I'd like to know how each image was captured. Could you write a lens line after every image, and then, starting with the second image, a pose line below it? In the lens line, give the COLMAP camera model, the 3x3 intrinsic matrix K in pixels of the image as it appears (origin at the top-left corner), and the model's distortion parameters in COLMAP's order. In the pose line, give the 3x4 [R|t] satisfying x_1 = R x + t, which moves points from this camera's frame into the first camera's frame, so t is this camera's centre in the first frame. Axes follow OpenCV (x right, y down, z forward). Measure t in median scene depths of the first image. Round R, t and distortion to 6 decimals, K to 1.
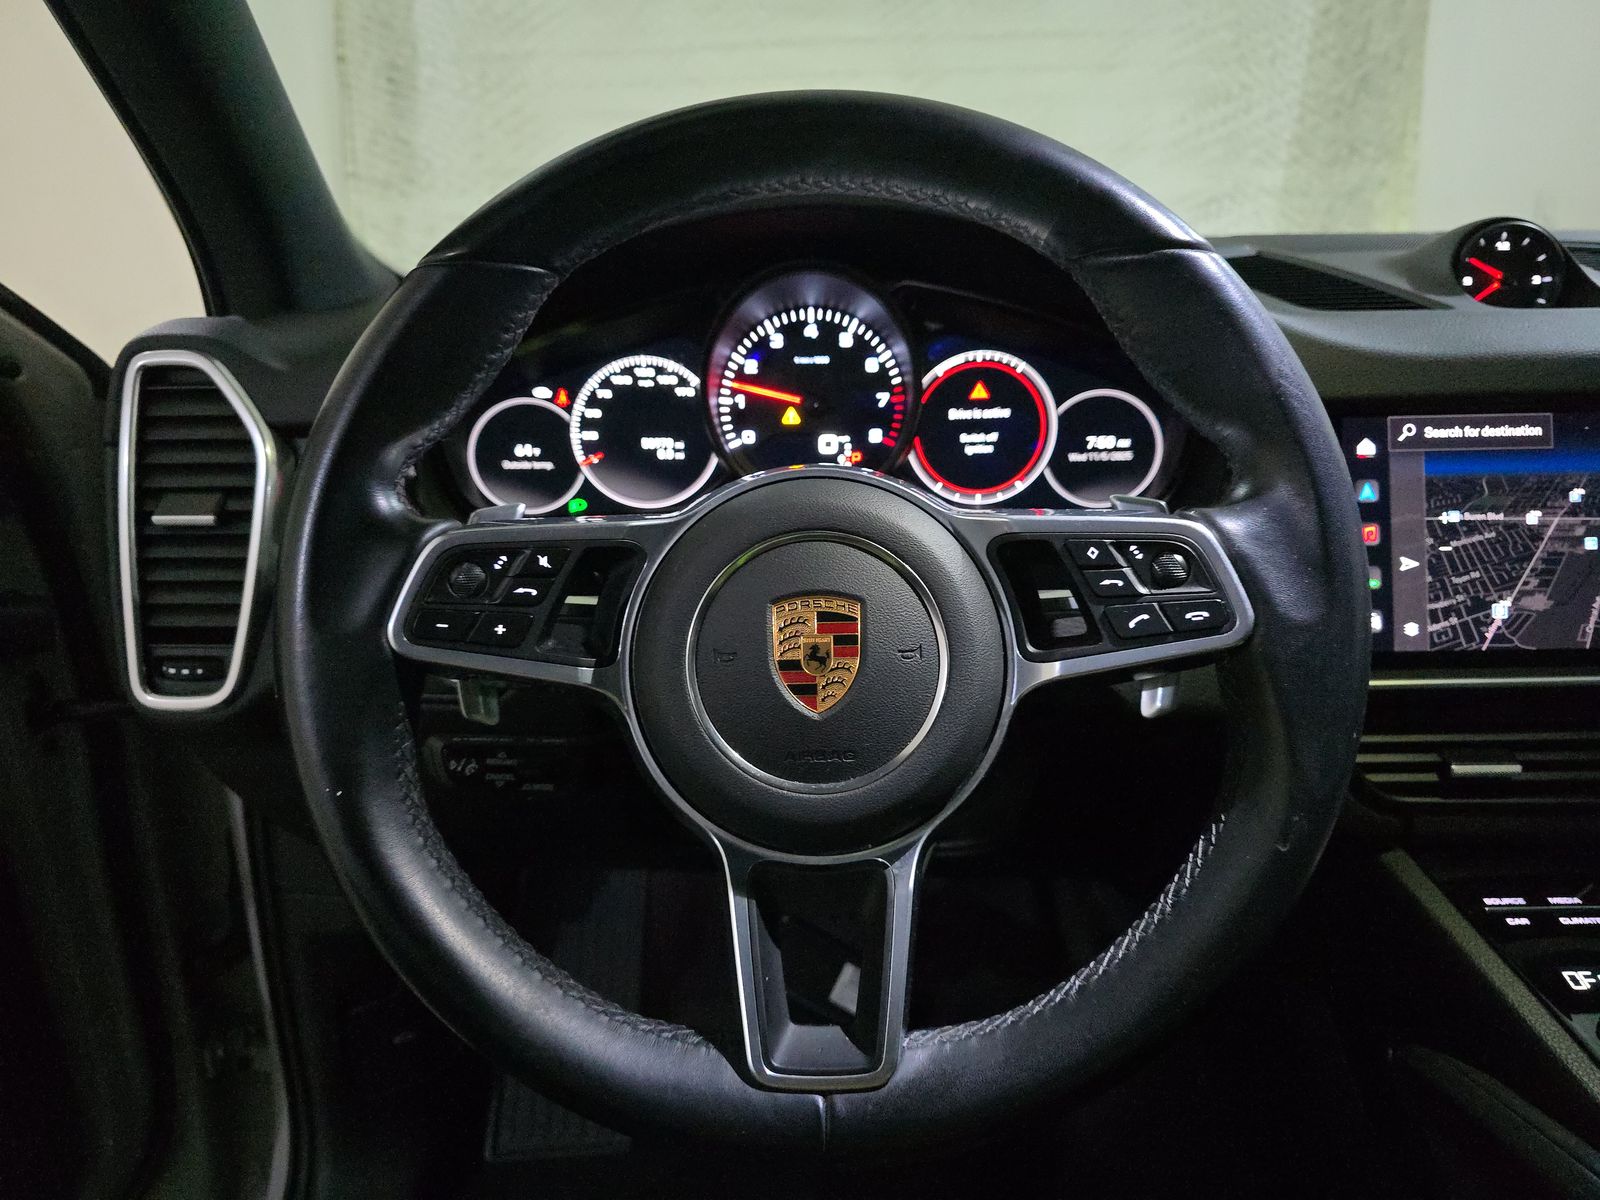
lens RADIAL K [[1061.7, 0, 793.0], [0, 1061.7, 617.6], [0, 0, 1]] dist [0.038696, -0.030416]
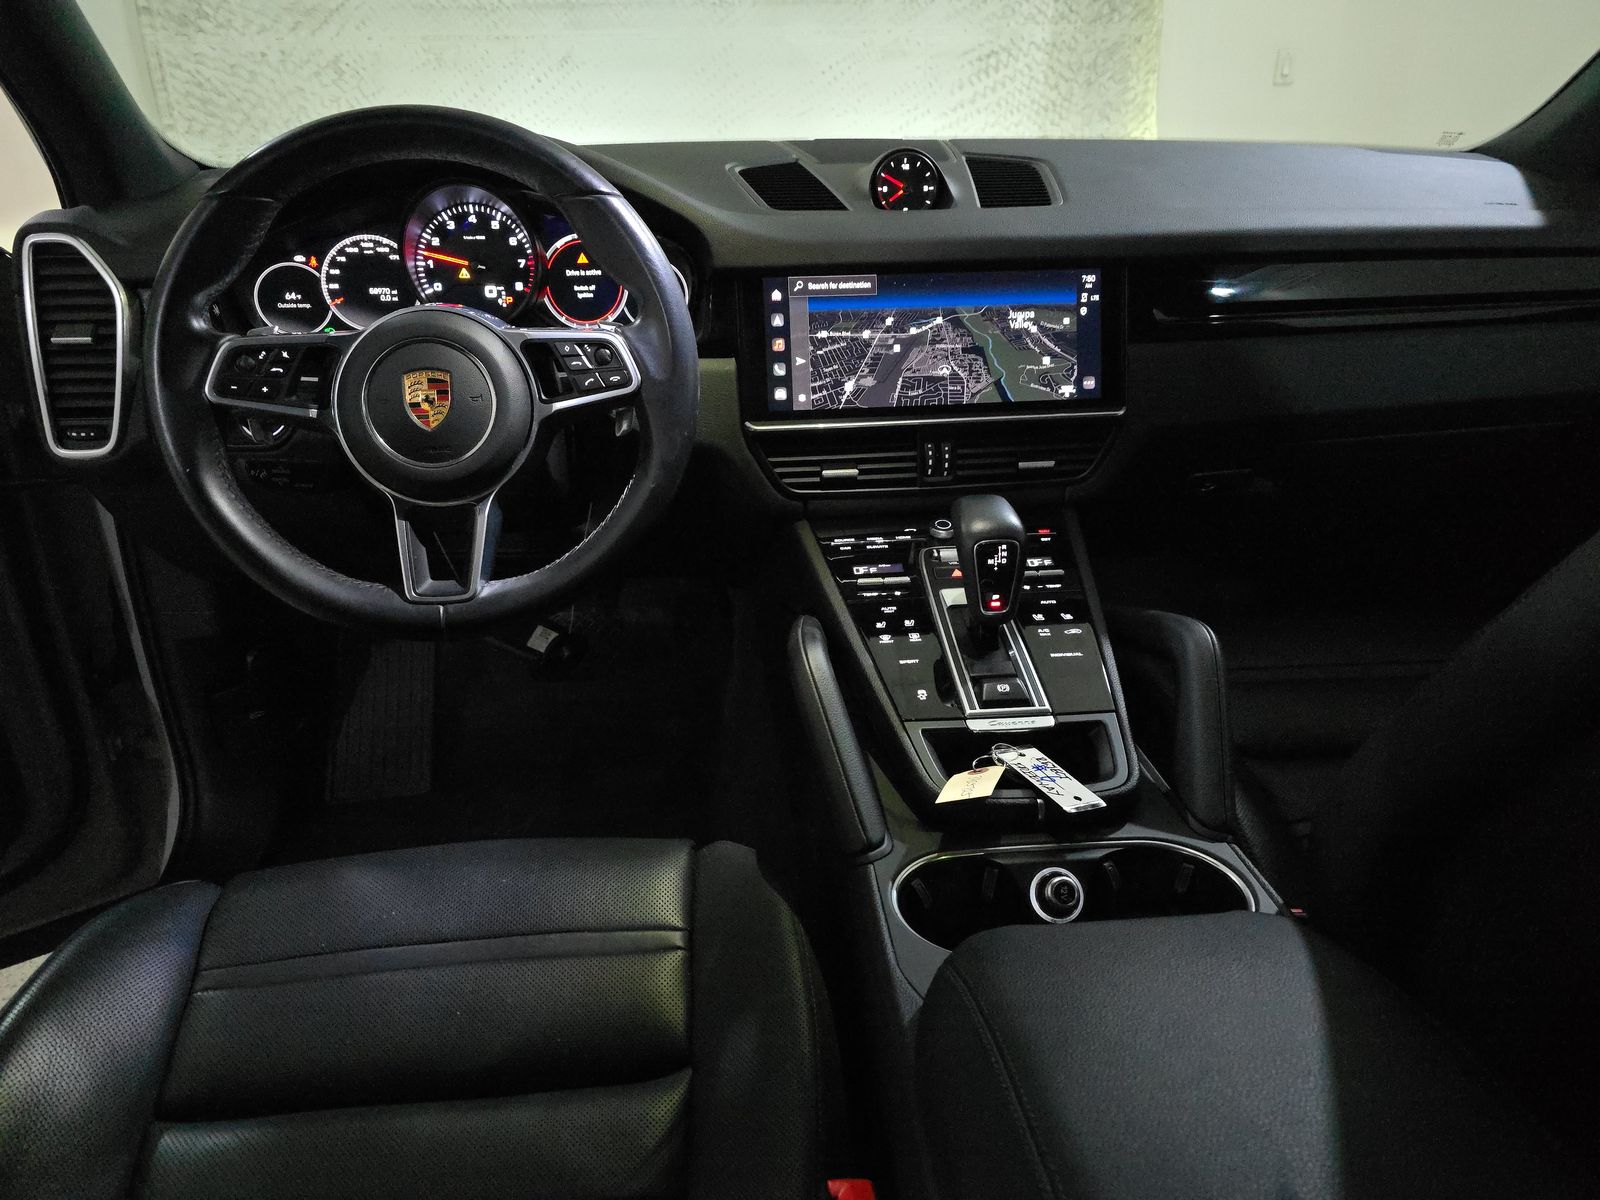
lens RADIAL K [[1061.7, 0, 791.0], [0, 1061.7, 614.5], [0, 0, 1]] dist [0.038696, -0.030416]
pose [[0.992903, -0.037827, 0.112751, 0.289417], [0.022033, 0.990164, 0.138163, 0.108657], [-0.116868, -0.134699, 0.983971, -0.719247]]
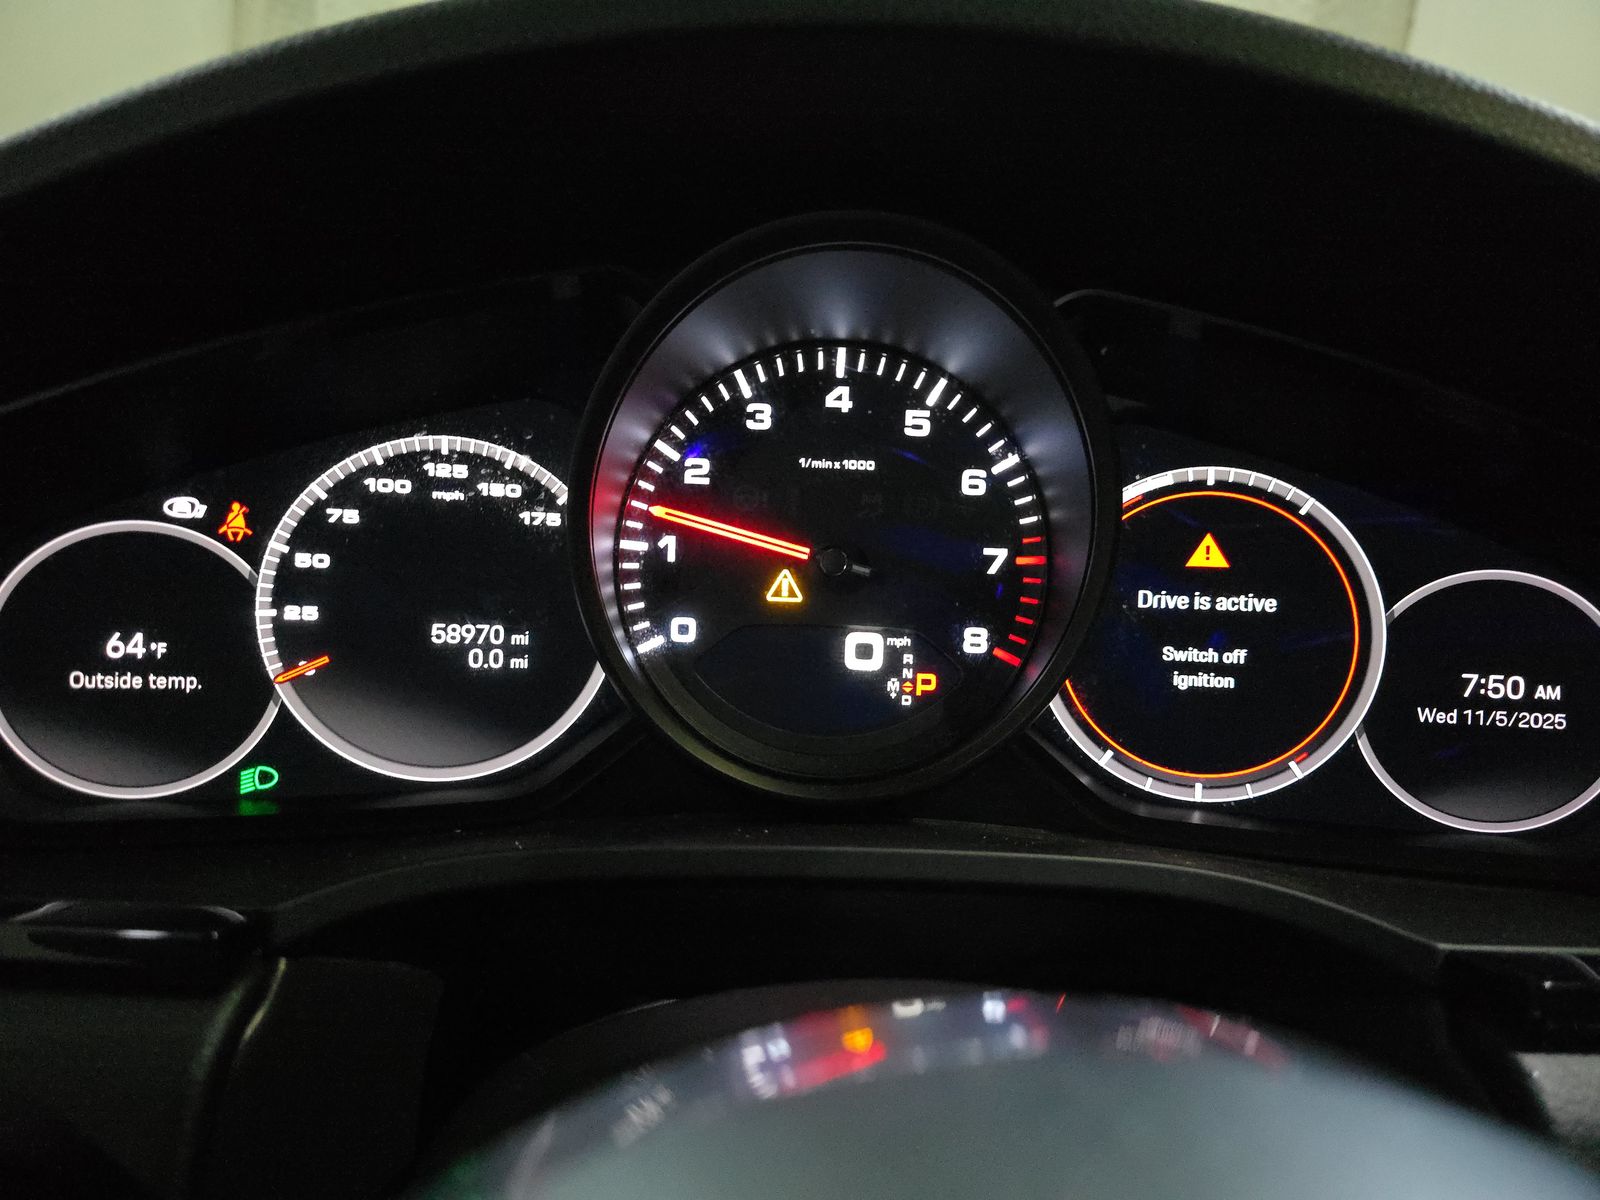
lens RADIAL K [[1061.7, 0, 754.3], [0, 1061.7, 586.1], [0, 0, 1]] dist [0.038696, -0.030416]
pose [[0.995956, 0.045097, 0.077700, -0.048059], [-0.038307, 0.995492, -0.086764, -0.153854], [-0.081262, 0.083437, 0.993194, 0.578165]]
